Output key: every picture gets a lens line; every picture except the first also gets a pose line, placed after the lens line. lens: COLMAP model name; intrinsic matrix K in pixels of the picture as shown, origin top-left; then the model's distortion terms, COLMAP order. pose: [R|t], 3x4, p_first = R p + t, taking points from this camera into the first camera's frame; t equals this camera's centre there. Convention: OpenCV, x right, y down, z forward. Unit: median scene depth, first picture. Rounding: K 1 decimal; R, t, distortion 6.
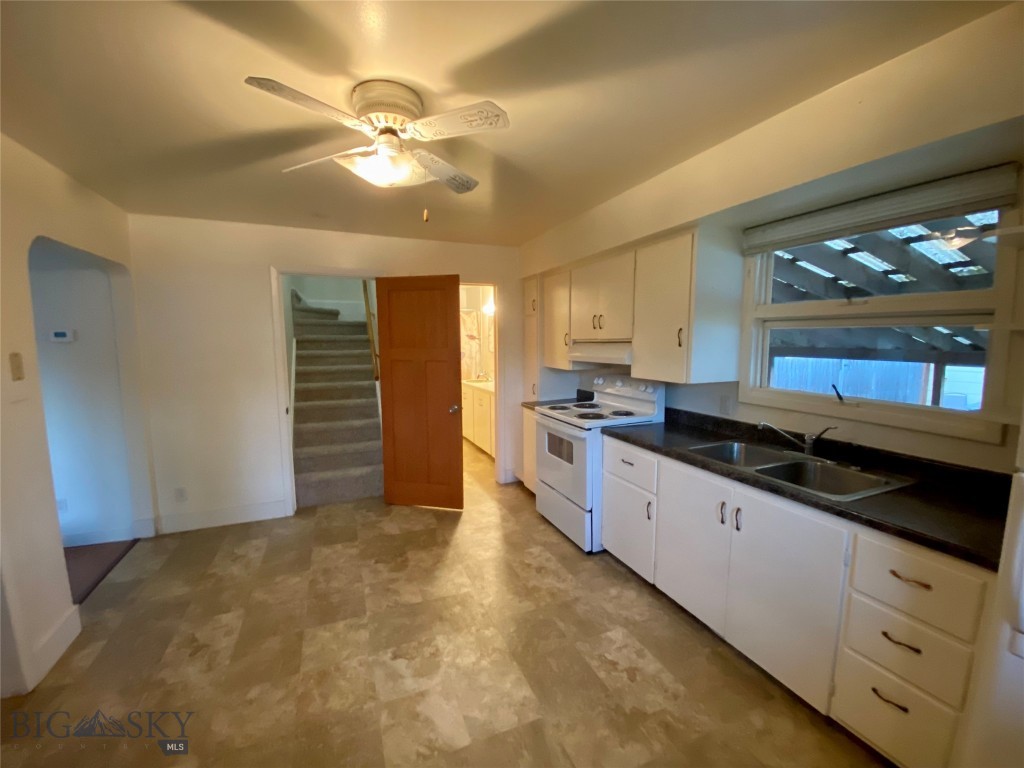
lens RADIAL K [[414.4, 0, 512.0], [0, 414.4, 384.0], [0, 0, 1]] dist [0.029392, -0.024698]
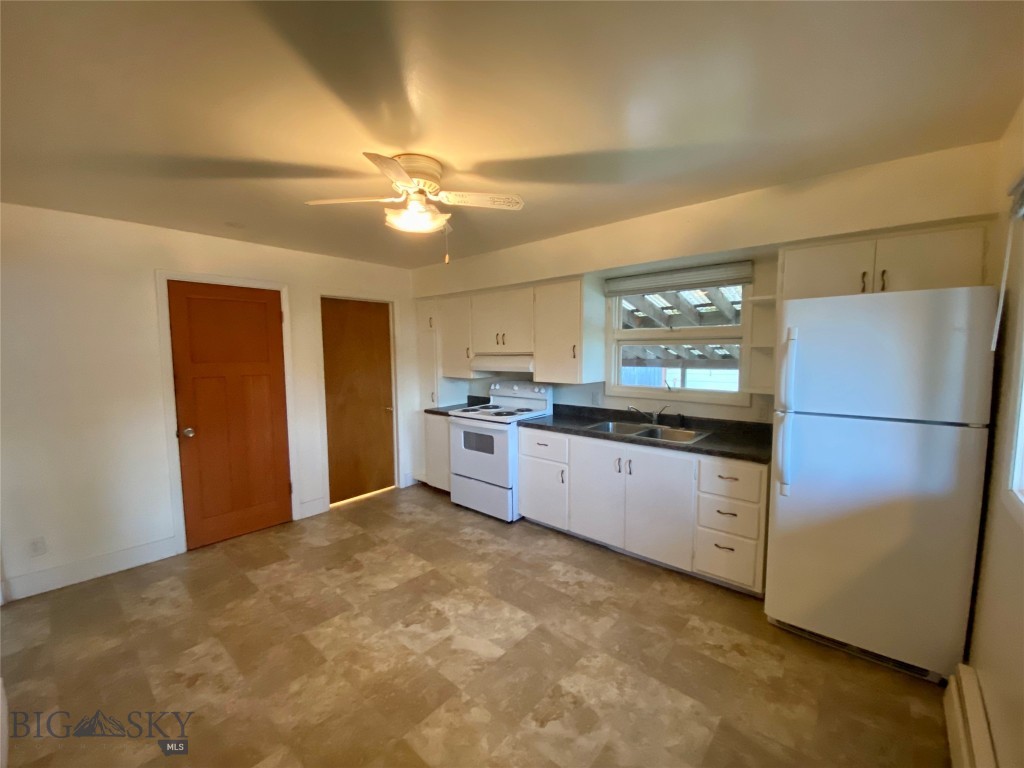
lens RADIAL K [[410.9, 0, 508.9], [0, 410.9, 383.6], [0, 0, 1]] dist [0.035737, -0.024390]
pose [[0.898452, -0.035889, 0.437602, -0.406746], [0.050153, 0.998519, -0.021079, 0.015866], [-0.436197, 0.040885, 0.898922, -0.154262]]
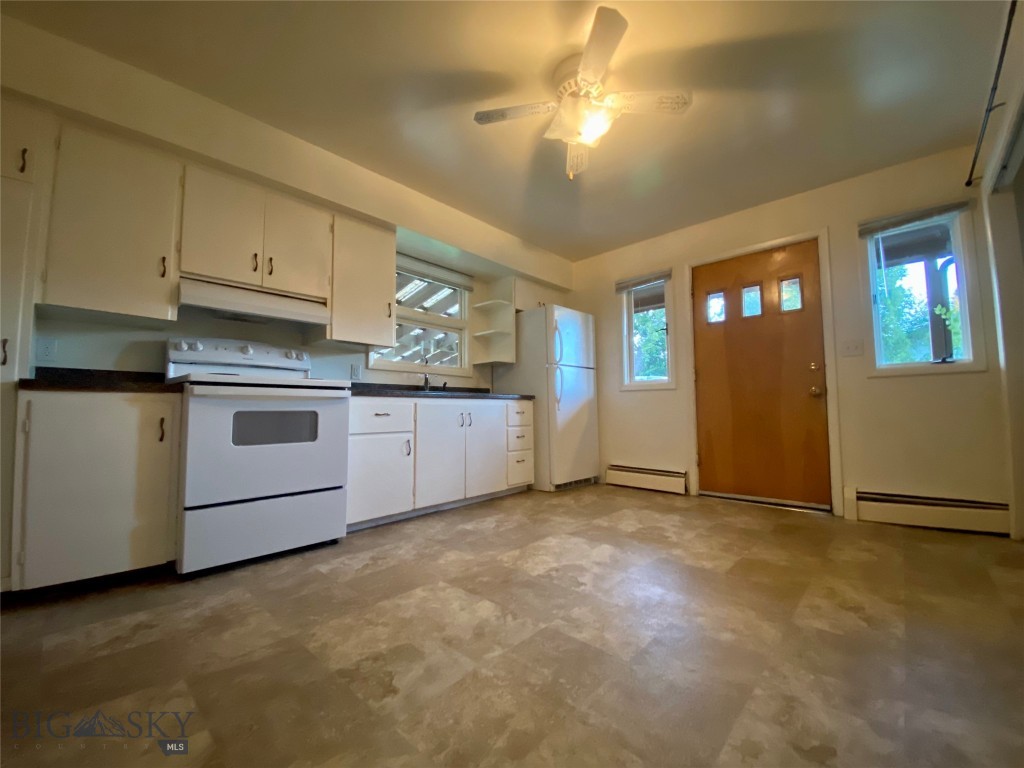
lens RADIAL K [[410.9, 0, 508.9], [0, 410.9, 383.6], [0, 0, 1]] dist [0.035737, -0.024390]
pose [[-0.402806, 0.068479, 0.912720, -0.857710], [0.107701, 0.993816, -0.027033, 0.181728], [-0.908927, 0.087412, -0.407690, 1.181543]]
